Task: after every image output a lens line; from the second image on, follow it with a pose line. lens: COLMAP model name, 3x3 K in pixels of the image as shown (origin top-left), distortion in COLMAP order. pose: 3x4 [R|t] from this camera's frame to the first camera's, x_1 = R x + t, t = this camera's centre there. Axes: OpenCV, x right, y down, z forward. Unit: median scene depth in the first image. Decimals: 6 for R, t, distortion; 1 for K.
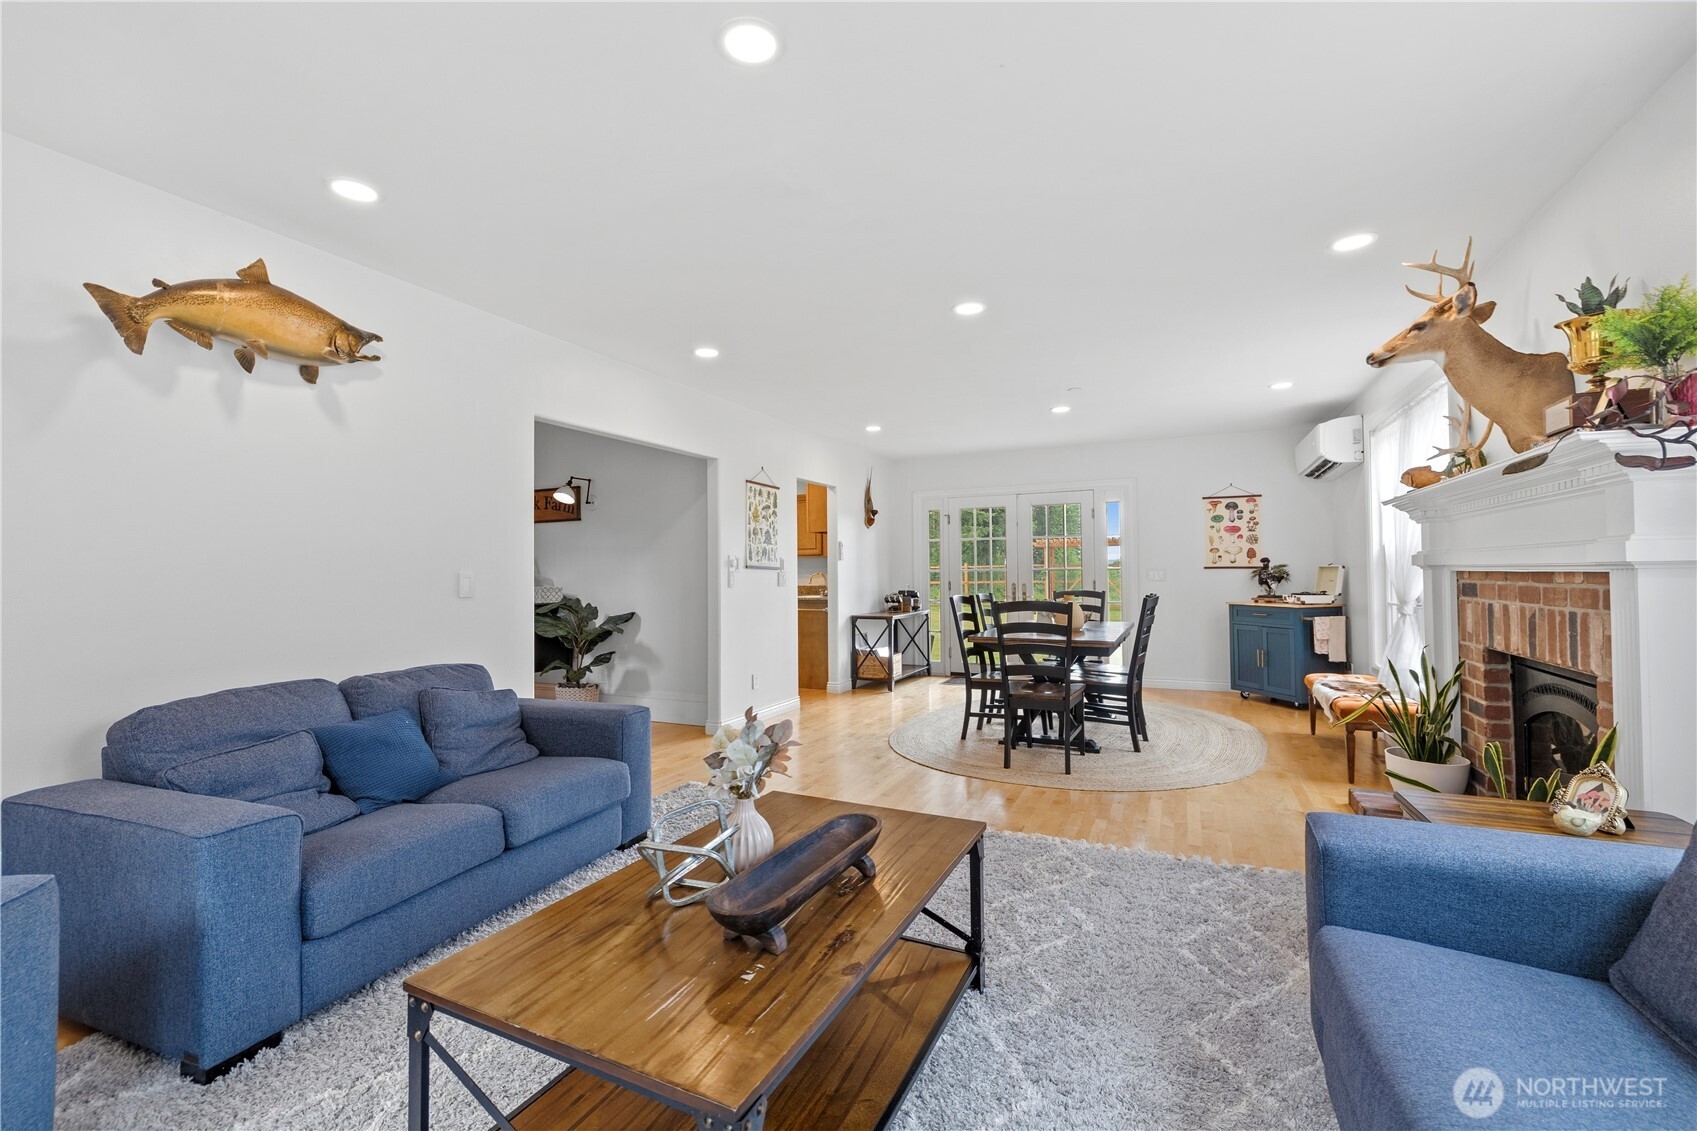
lens RADIAL K [[731.7, 0, 850.0], [0, 731.7, 563.2], [0, 0, 1]] dist [0.008359, 0.000003]
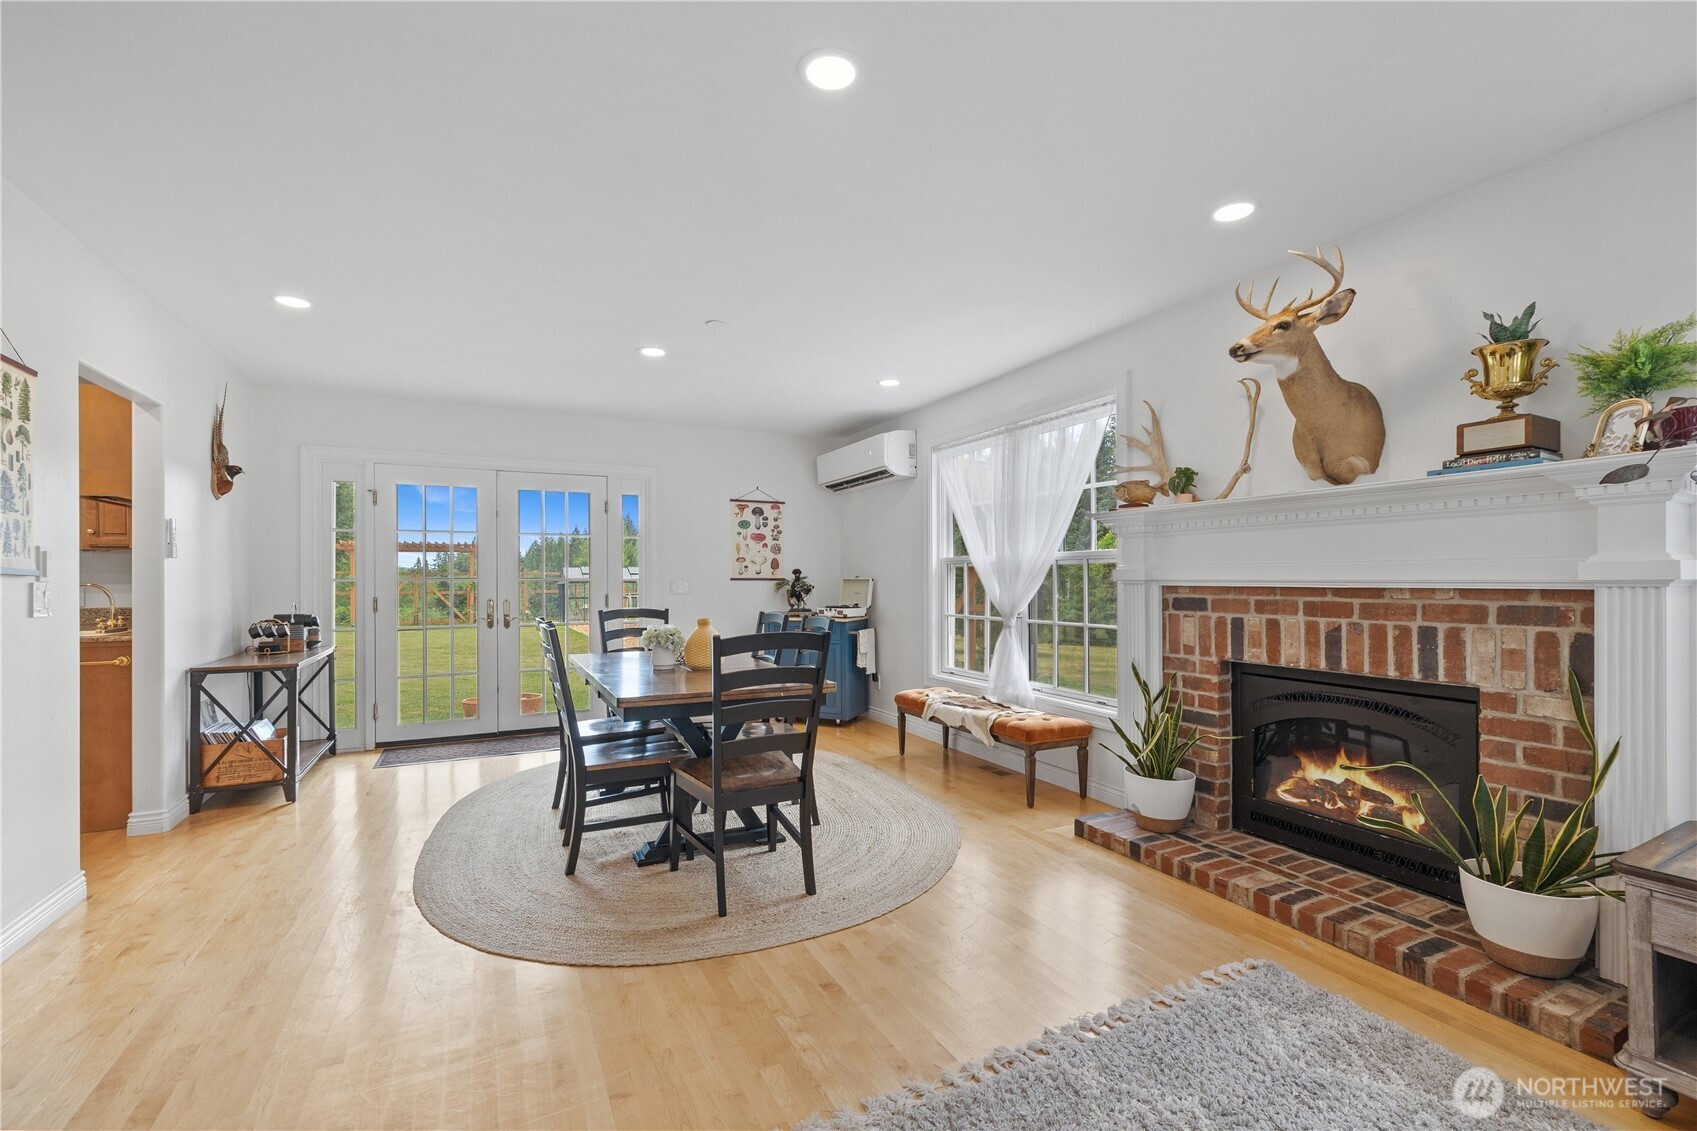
lens RADIAL K [[731.7, 0, 846.3], [0, 731.7, 573.3], [0, 0, 1]] dist [0.008359, 0.000003]
pose [[0.618104, 0.014643, 0.785960, -0.131870], [-0.014755, 0.999866, -0.007025, 0.003691], [-0.785958, -0.007255, 0.618238, 0.374061]]
